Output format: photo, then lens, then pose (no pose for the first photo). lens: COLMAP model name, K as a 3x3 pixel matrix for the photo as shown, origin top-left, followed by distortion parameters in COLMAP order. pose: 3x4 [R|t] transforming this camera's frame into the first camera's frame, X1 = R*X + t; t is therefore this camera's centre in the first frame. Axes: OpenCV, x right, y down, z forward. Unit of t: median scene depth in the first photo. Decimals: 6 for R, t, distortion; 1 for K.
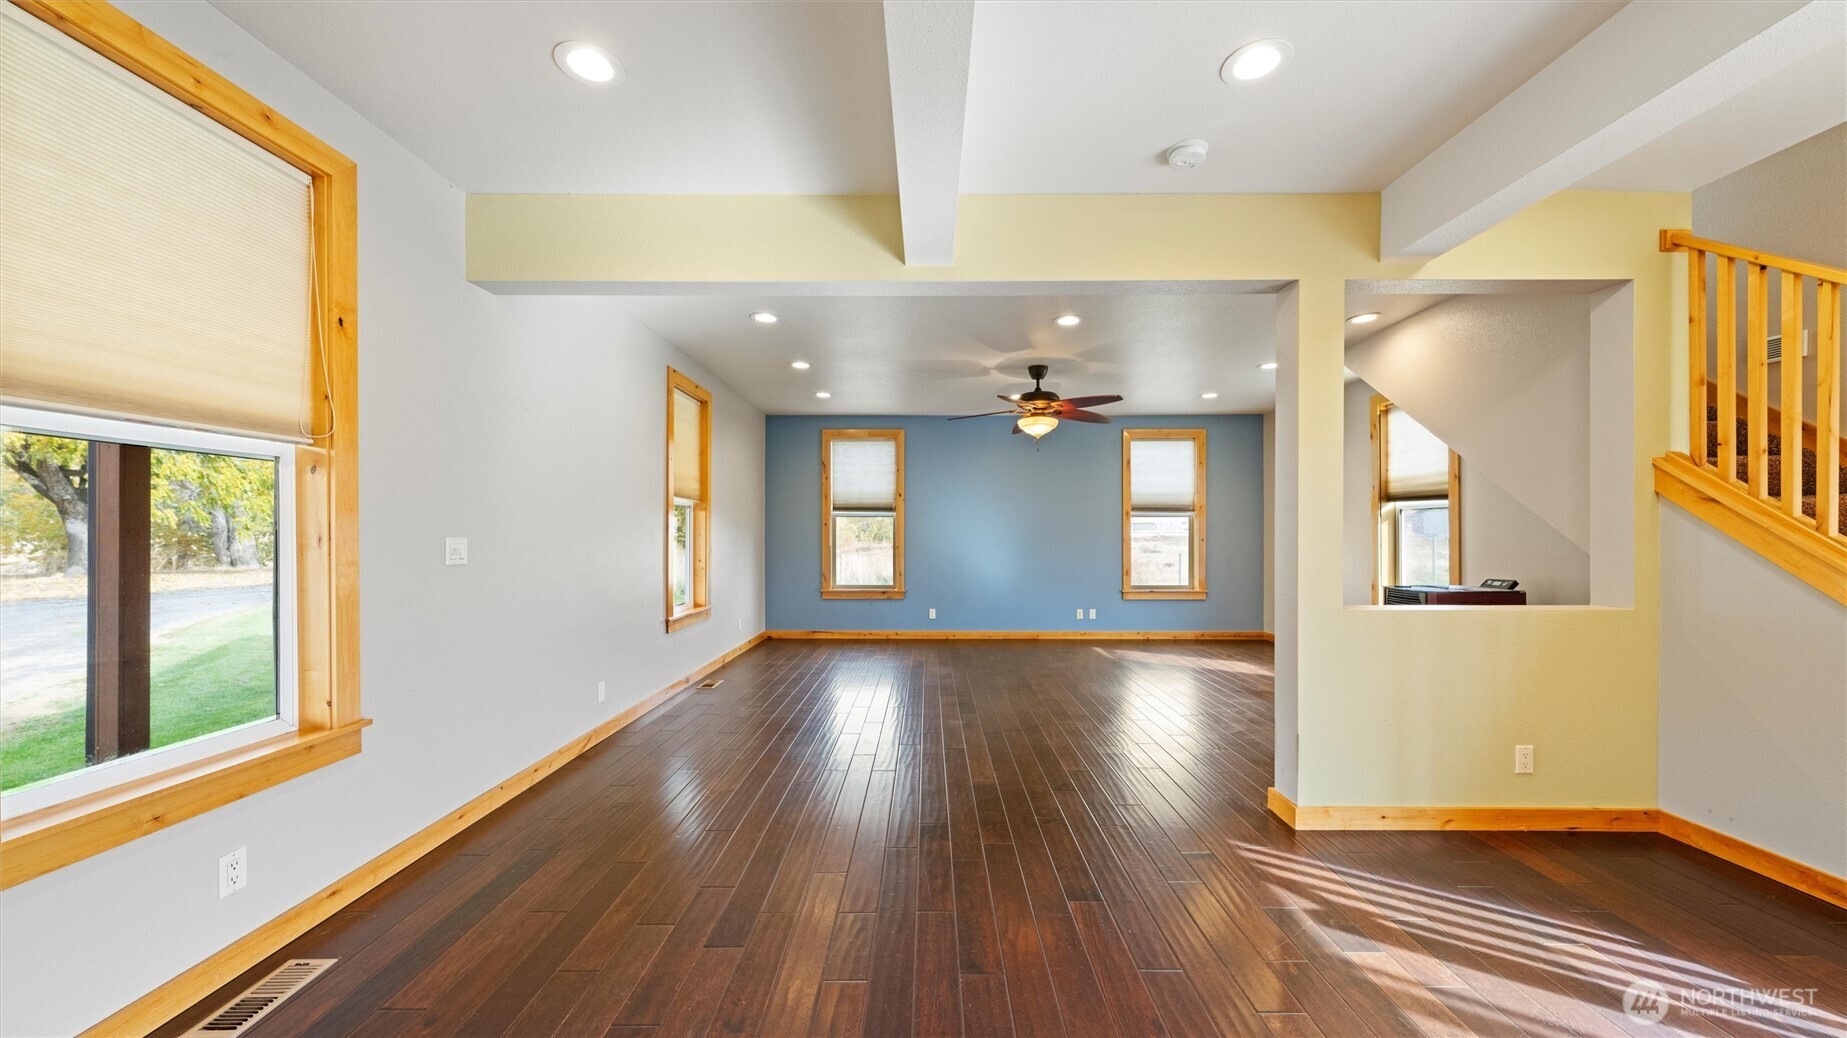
lens RADIAL K [[634.6, 0, 925.4], [0, 634.6, 535.1], [0, 0, 1]] dist [-0.001435, -0.000115]
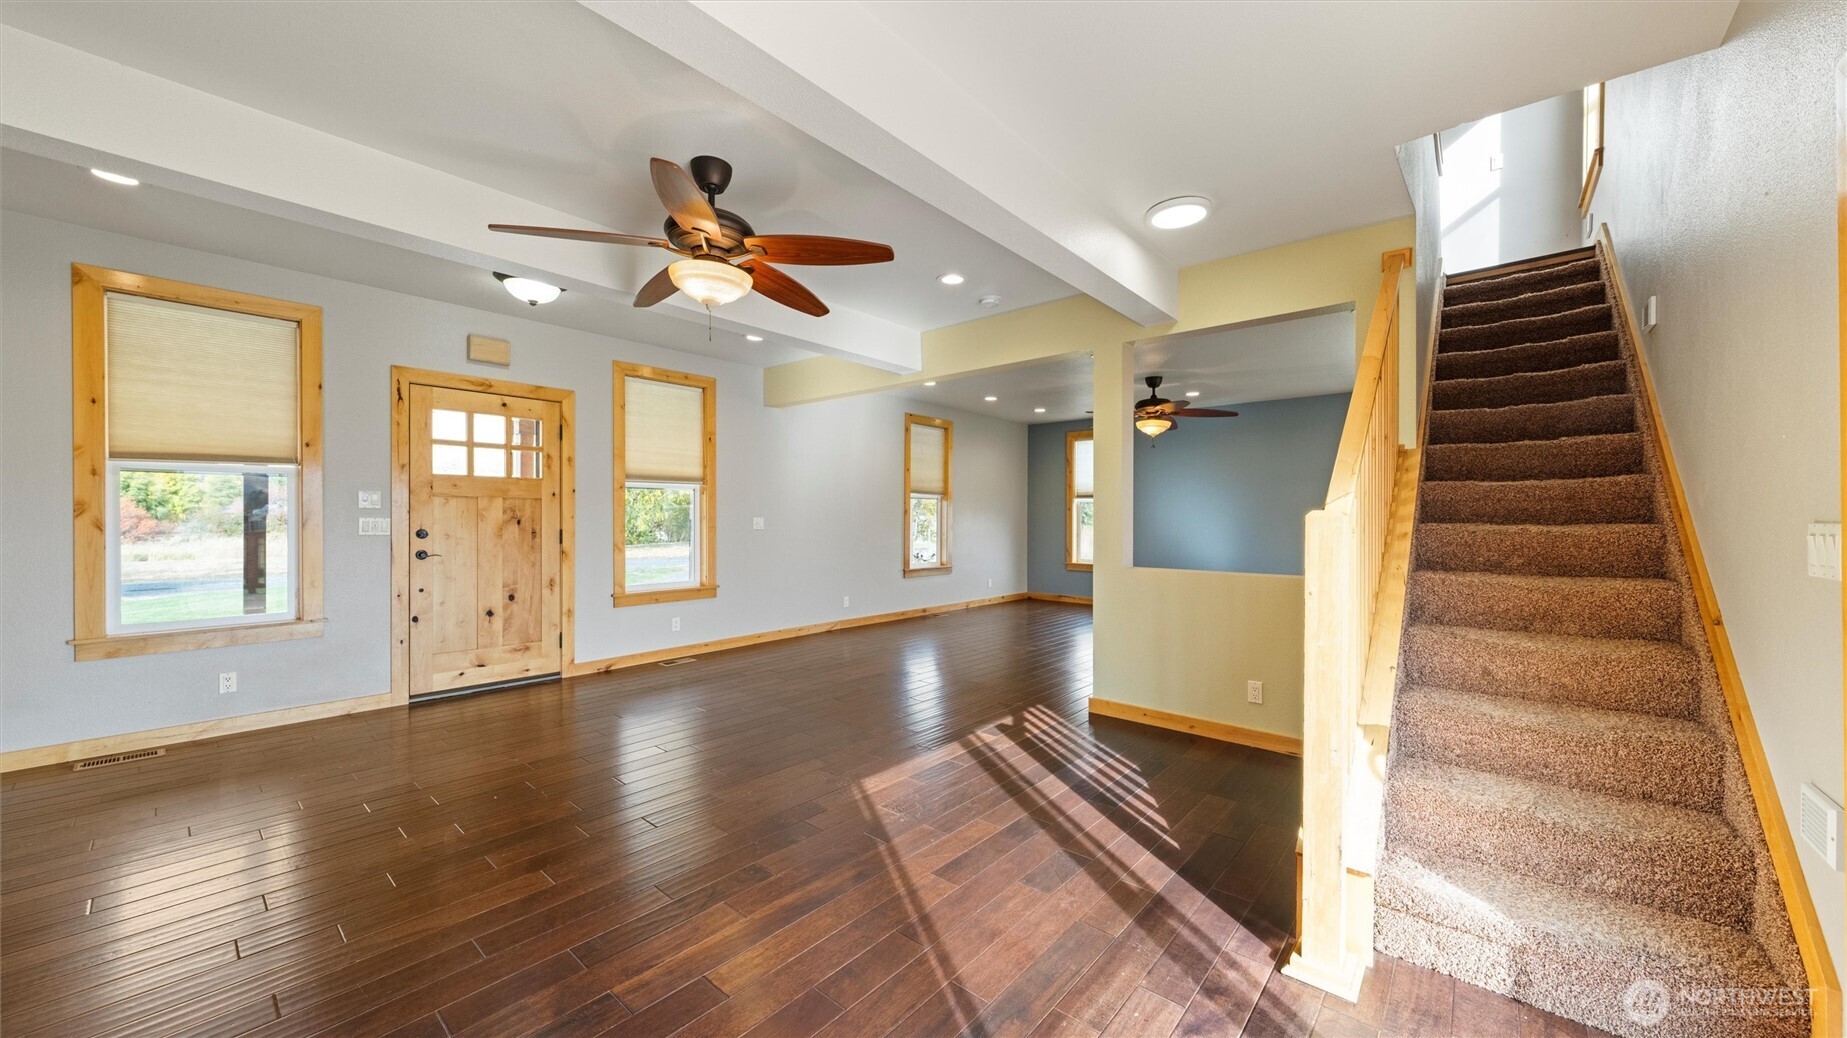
lens RADIAL K [[667.4, 0, 923.5], [0, 667.4, 519.0], [0, 0, 1]] dist [-0.000789, -0.000202]
pose [[0.760952, 0.004439, -0.648792, 1.312980], [-0.003461, 0.999990, 0.002782, -0.000379], [0.648798, 0.000129, 0.760960, -0.476946]]
